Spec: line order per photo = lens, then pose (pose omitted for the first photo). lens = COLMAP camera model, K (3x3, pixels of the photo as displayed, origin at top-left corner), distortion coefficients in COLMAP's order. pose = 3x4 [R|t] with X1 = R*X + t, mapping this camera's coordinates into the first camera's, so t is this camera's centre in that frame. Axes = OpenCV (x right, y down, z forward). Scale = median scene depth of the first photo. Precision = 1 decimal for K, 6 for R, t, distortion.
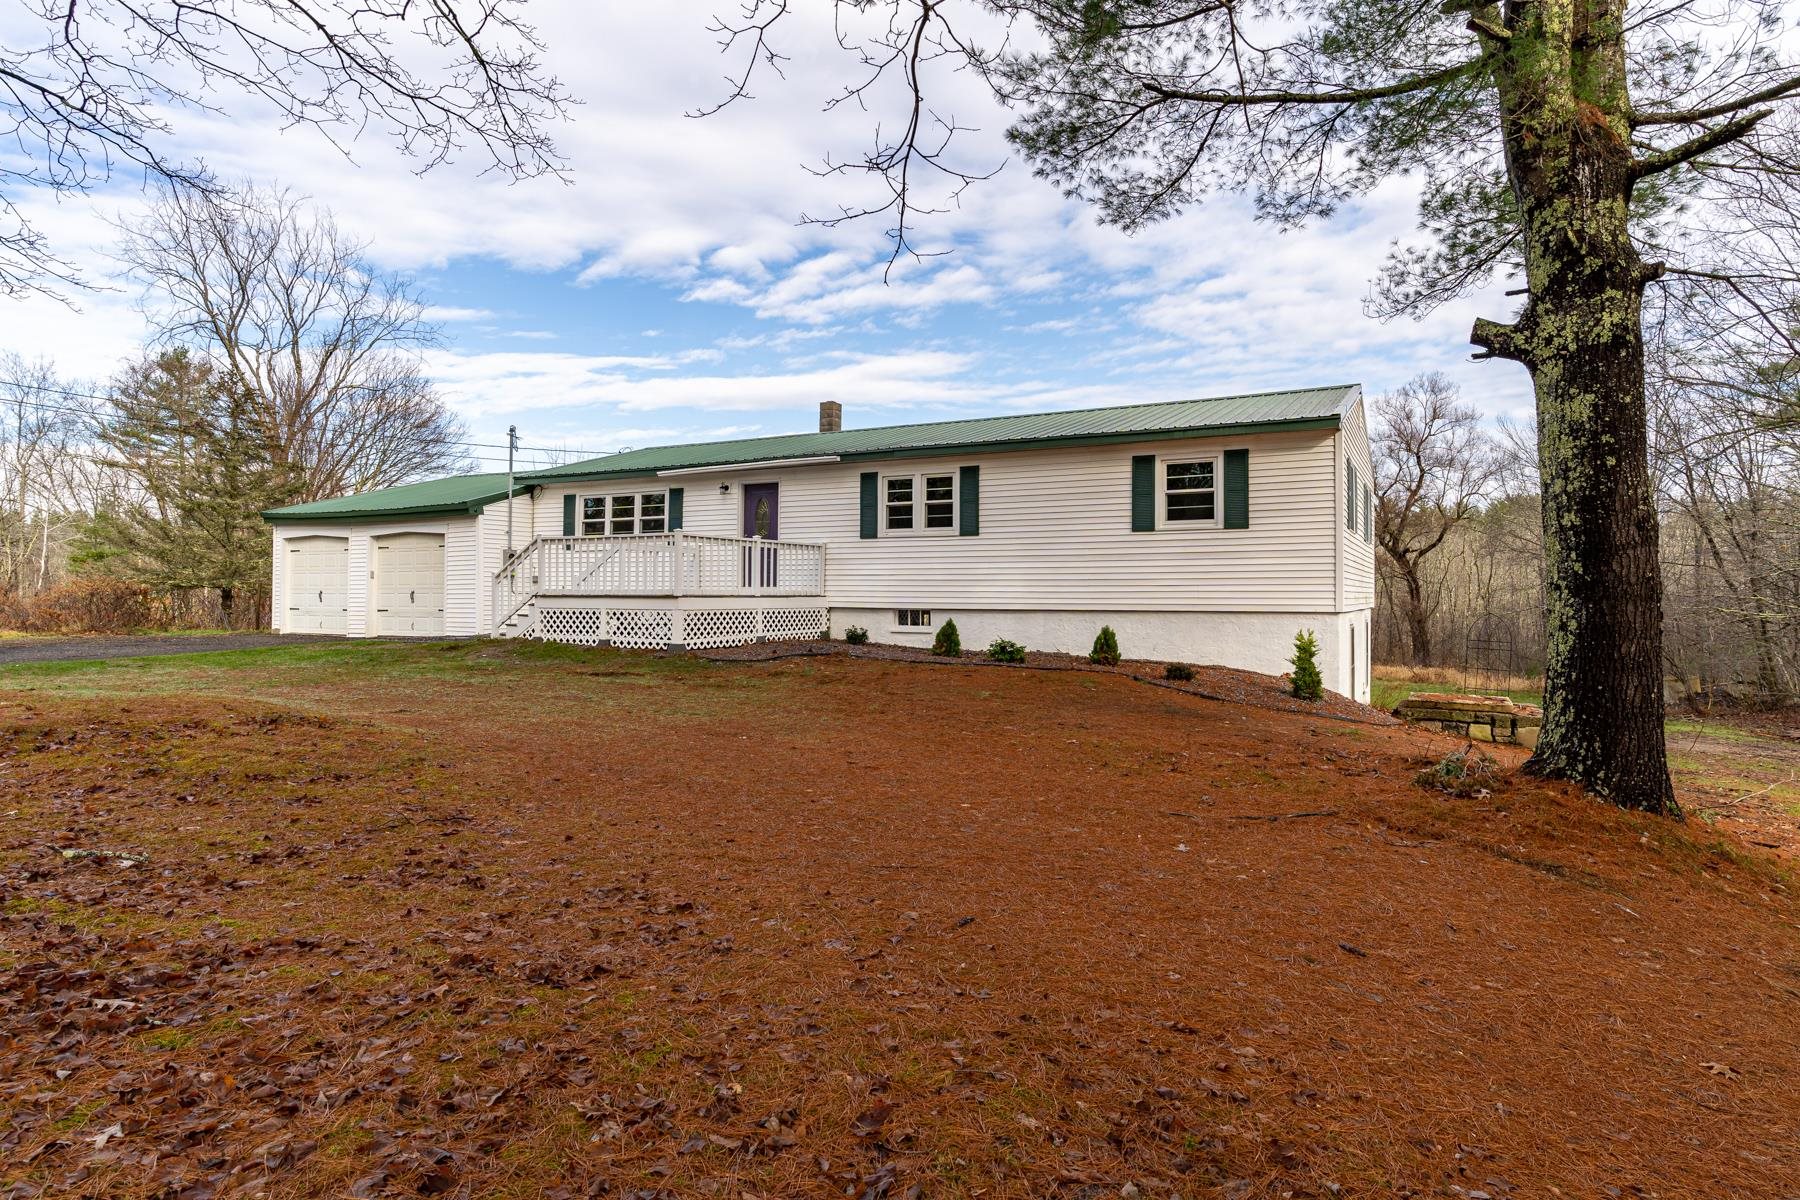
lens RADIAL K [[853.1, 0, 900.0], [0, 853.1, 600.0], [0, 0, 1]] dist [0.000494, 0.000725]
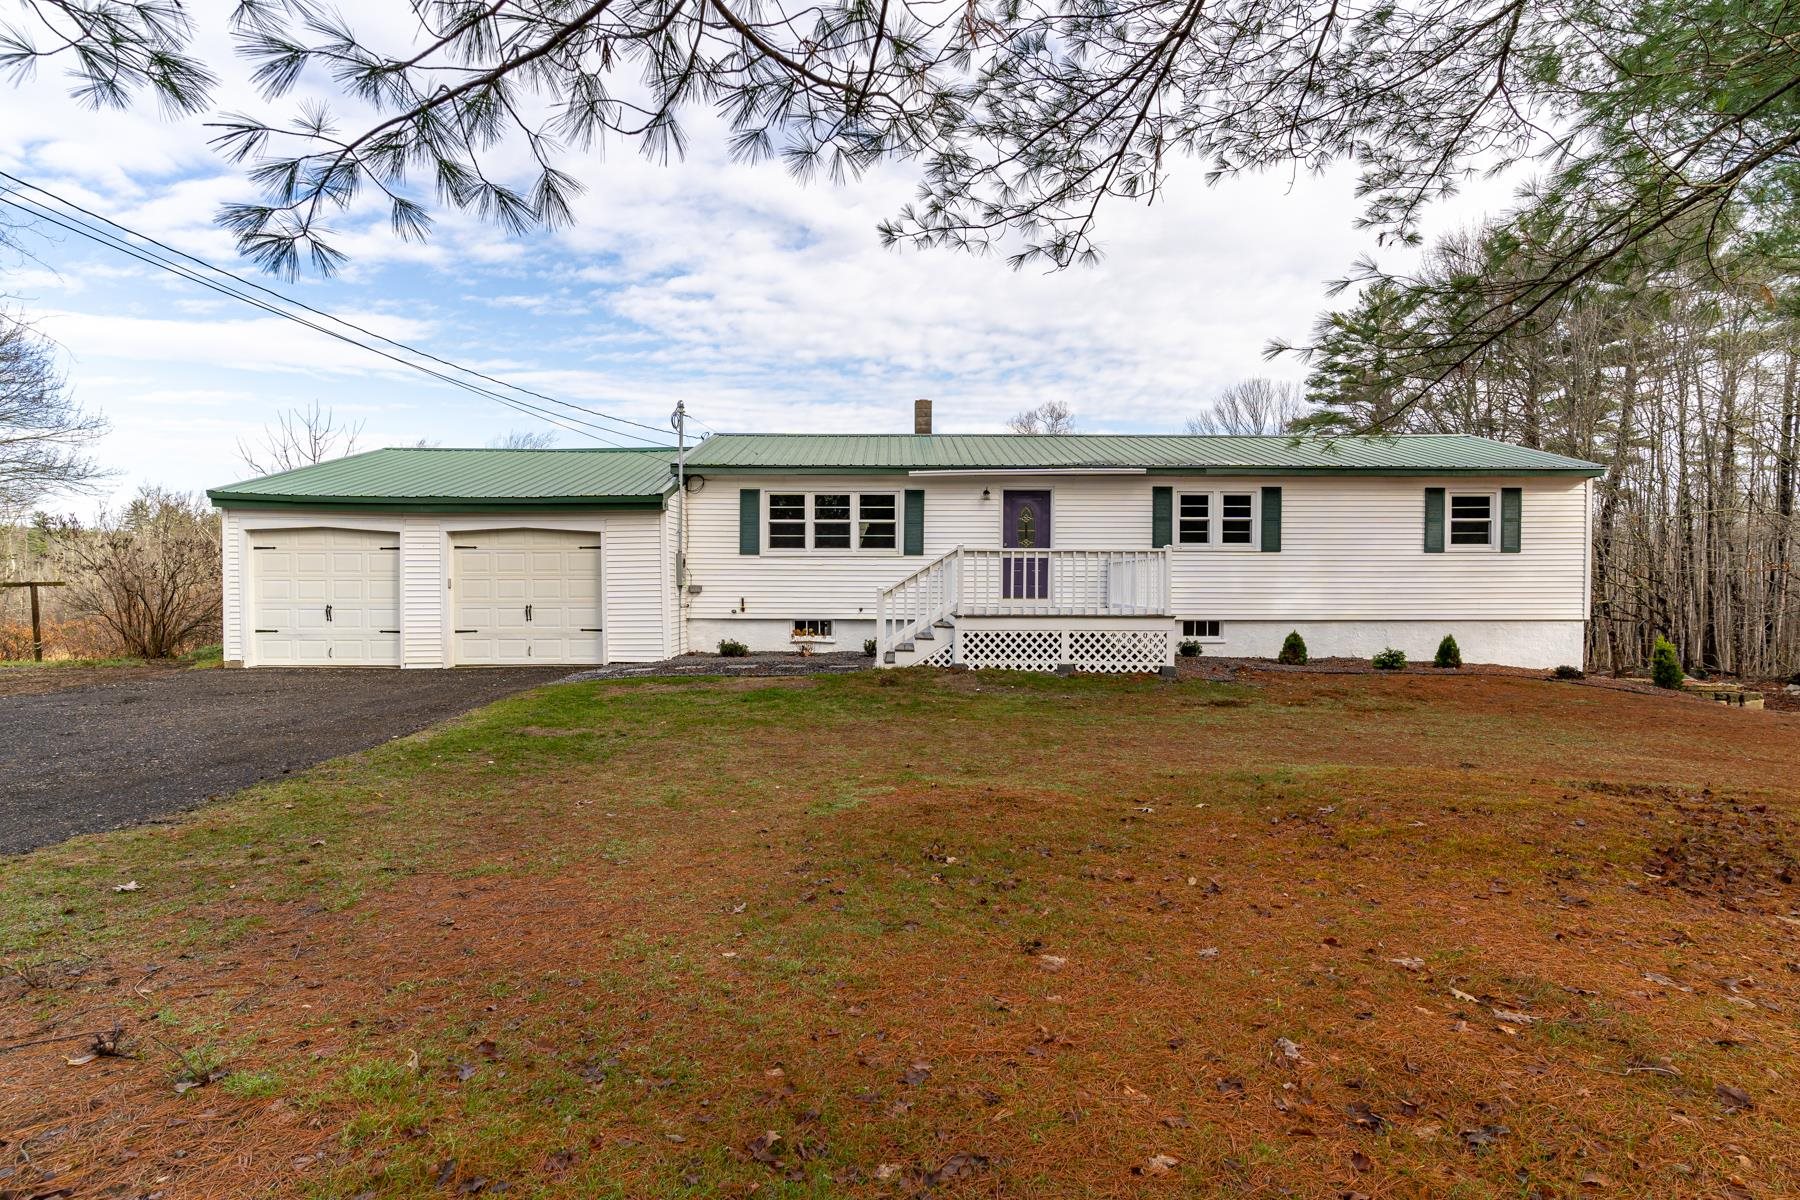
lens RADIAL K [[853.1, 0, 900.0], [0, 853.1, 600.0], [0, 0, 1]] dist [0.000494, 0.000725]
pose [[0.902987, -0.009616, 0.429561, -0.759102], [0.006011, 0.999934, 0.009748, -0.026732], [-0.429627, -0.006220, 0.902985, 0.220281]]
